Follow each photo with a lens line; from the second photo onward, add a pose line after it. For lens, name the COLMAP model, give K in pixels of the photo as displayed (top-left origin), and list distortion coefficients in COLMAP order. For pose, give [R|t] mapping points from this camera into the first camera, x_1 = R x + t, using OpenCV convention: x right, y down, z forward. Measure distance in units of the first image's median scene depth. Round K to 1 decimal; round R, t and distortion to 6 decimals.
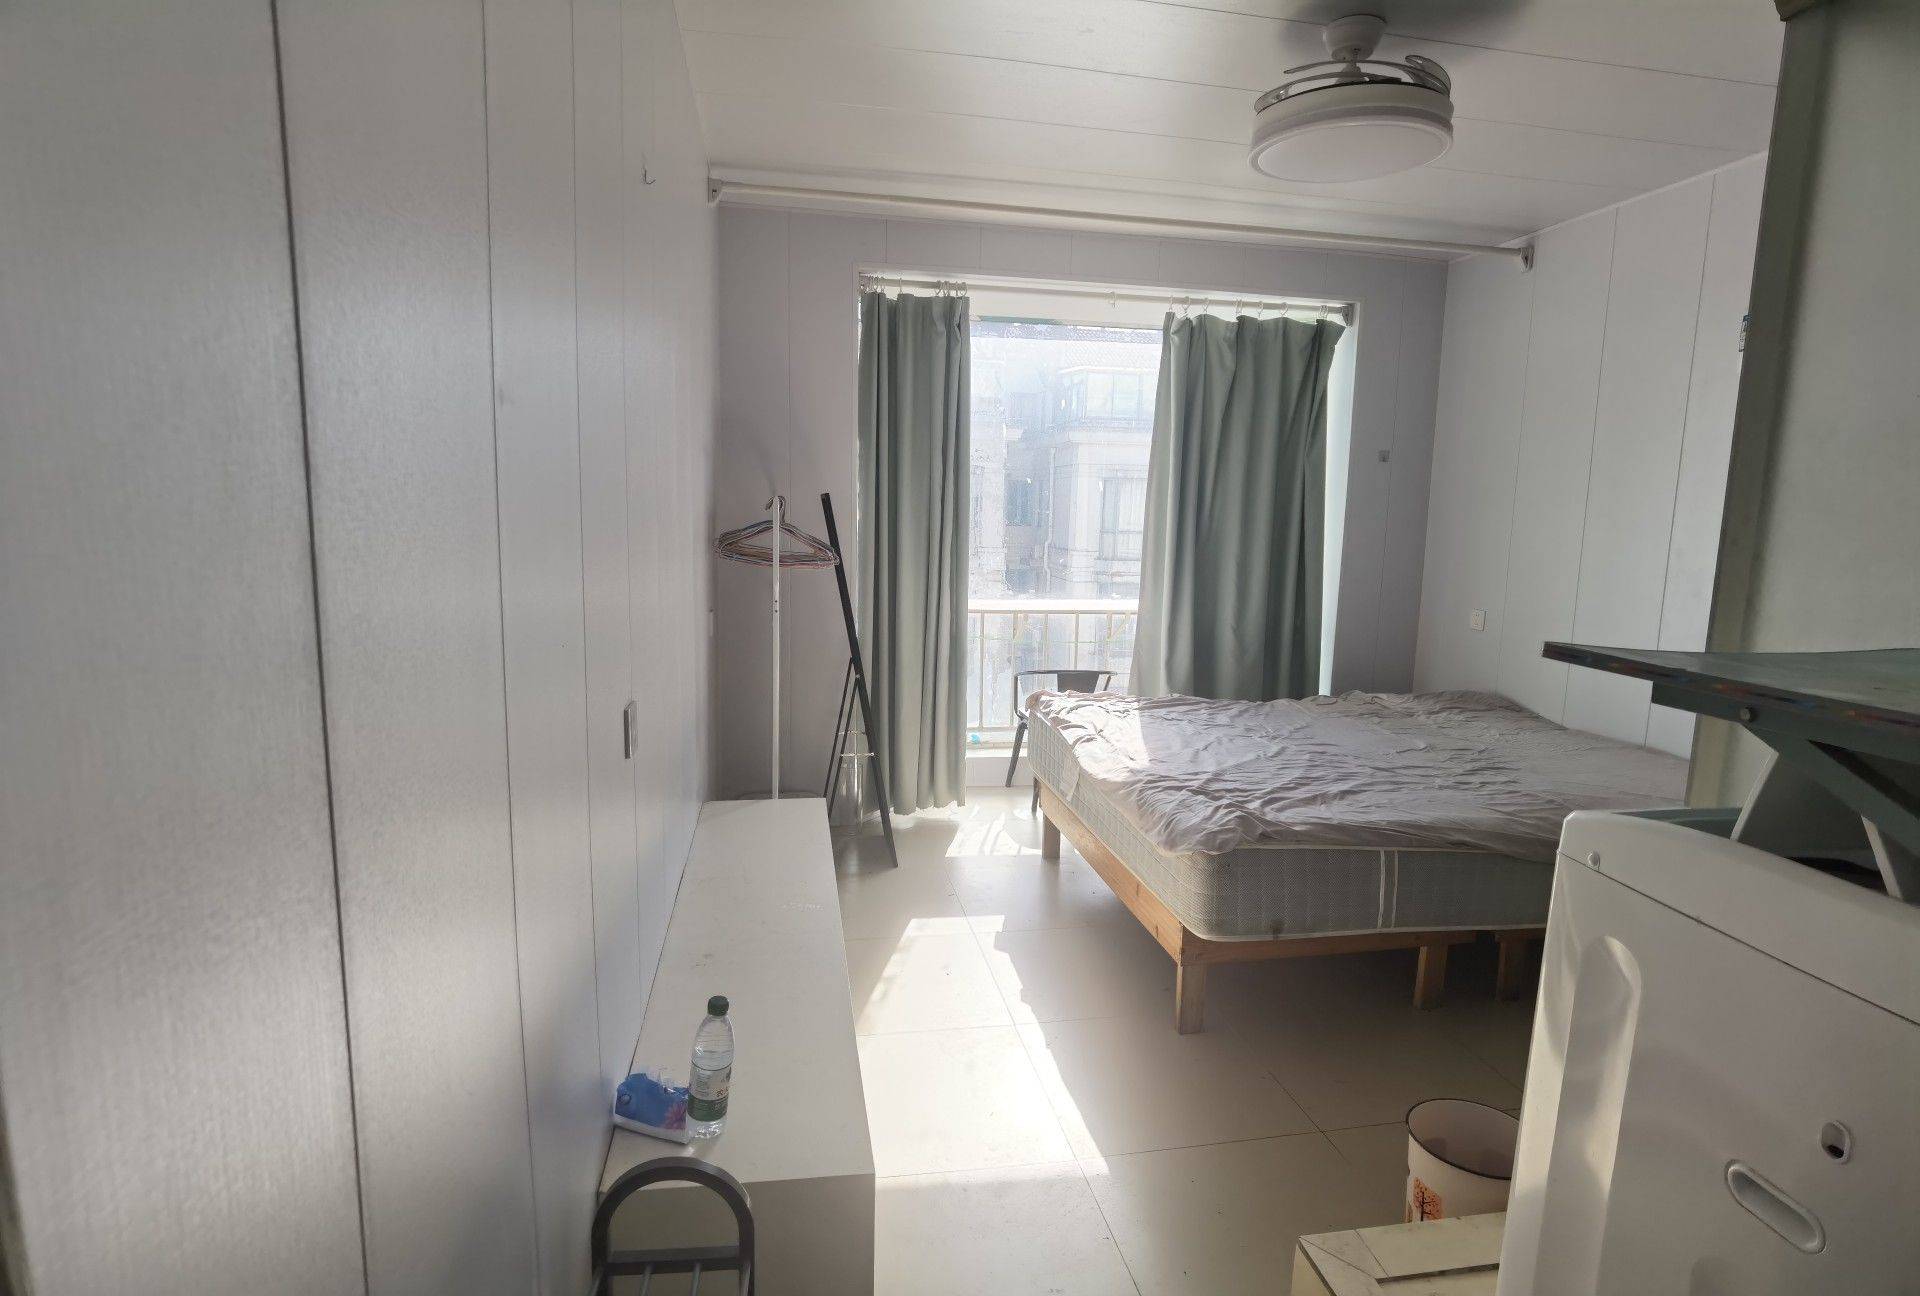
lens RADIAL K [[1012.3, 0, 968.2], [0, 1012.3, 656.2], [0, 0, 1]] dist [0.001039, 0.000099]
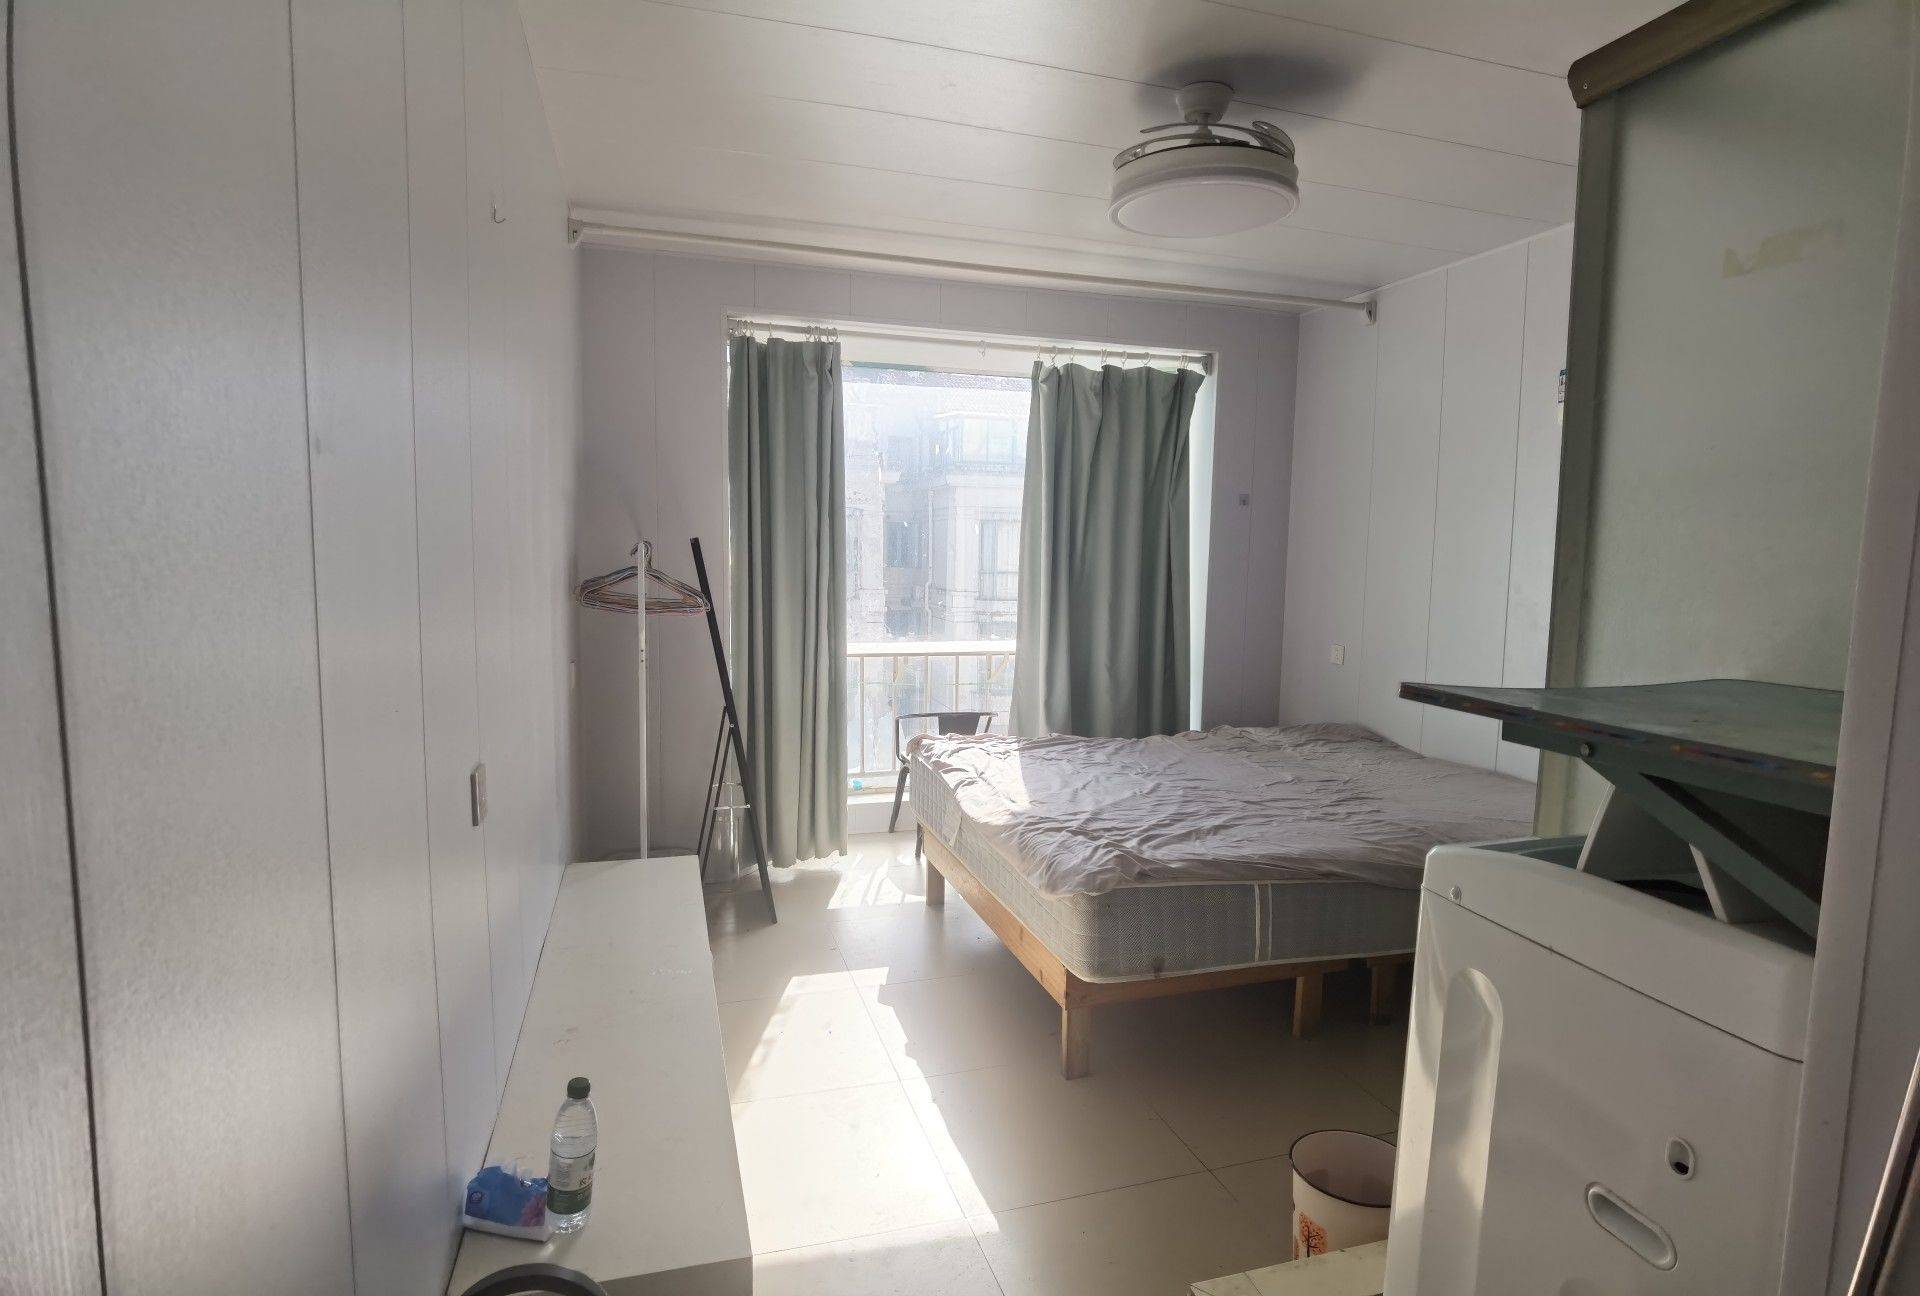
lens RADIAL K [[1002.1, 0, 967.3], [0, 1002.1, 660.1], [0, 0, 1]] dist [0.050283, -0.054783]
pose [[0.993177, -0.021097, 0.114695, 0.005525], [0.025223, 0.999081, -0.034645, -0.004213], [-0.113859, 0.037302, 0.992796, 0.010477]]
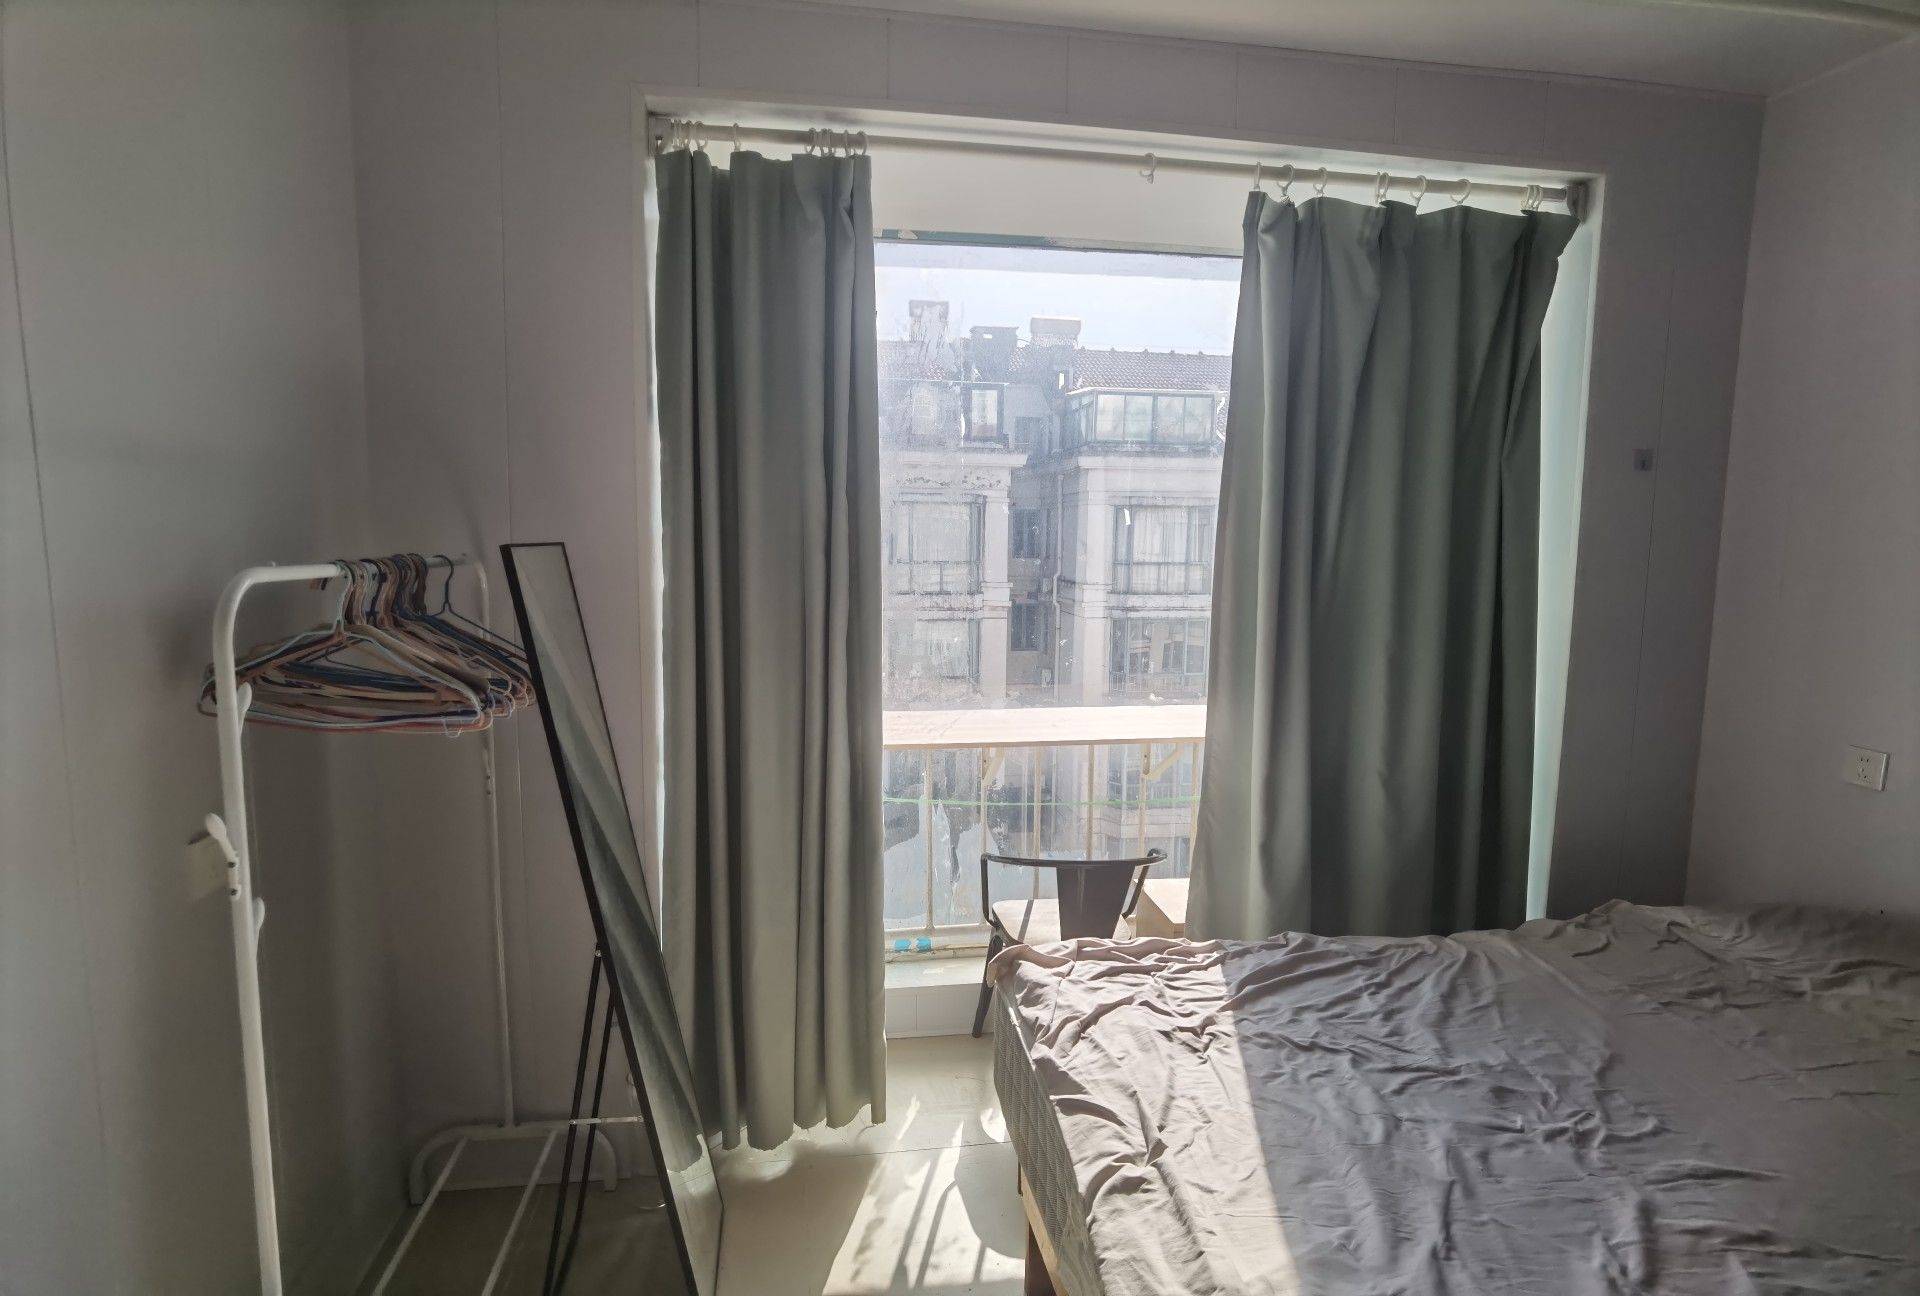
lens RADIAL K [[994.3, 0, 960.0], [0, 994.3, 648.0], [0, 0, 1]] dist [-0.044641, 0.000213]
pose [[0.999671, -0.012498, -0.022421, 0.062627], [0.011706, 0.999314, -0.035125, -0.101513], [0.022844, 0.034851, 0.999131, 0.588542]]
